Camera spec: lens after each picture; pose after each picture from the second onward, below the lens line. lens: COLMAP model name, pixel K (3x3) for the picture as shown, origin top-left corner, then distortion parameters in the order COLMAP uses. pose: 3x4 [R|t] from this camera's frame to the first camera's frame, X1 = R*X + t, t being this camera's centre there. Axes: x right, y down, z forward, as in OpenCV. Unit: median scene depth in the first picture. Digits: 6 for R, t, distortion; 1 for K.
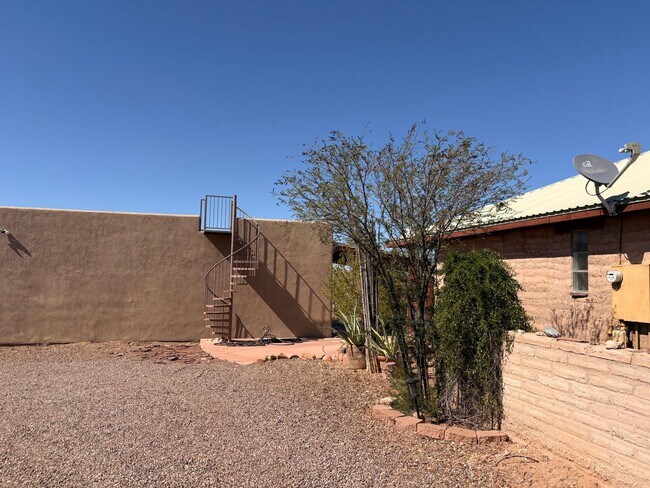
lens RADIAL K [[492.7, 0, 323.7], [0, 492.7, 240.0], [0, 0, 1]] dist [0.026040, -0.007446]
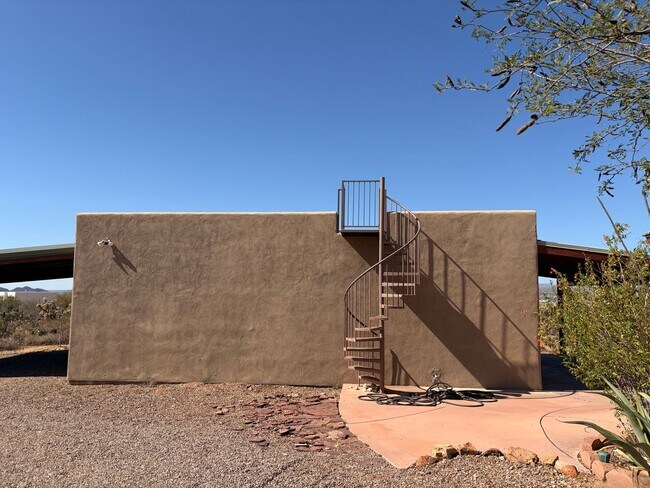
lens RADIAL K [[492.7, 0, 323.7], [0, 492.7, 240.0], [0, 0, 1]] dist [0.026040, -0.007446]
pose [[0.943574, -0.042504, -0.328423, -0.034523], [0.033128, 0.998869, -0.034094, 0.017279], [0.329501, 0.021291, 0.943915, 0.324834]]
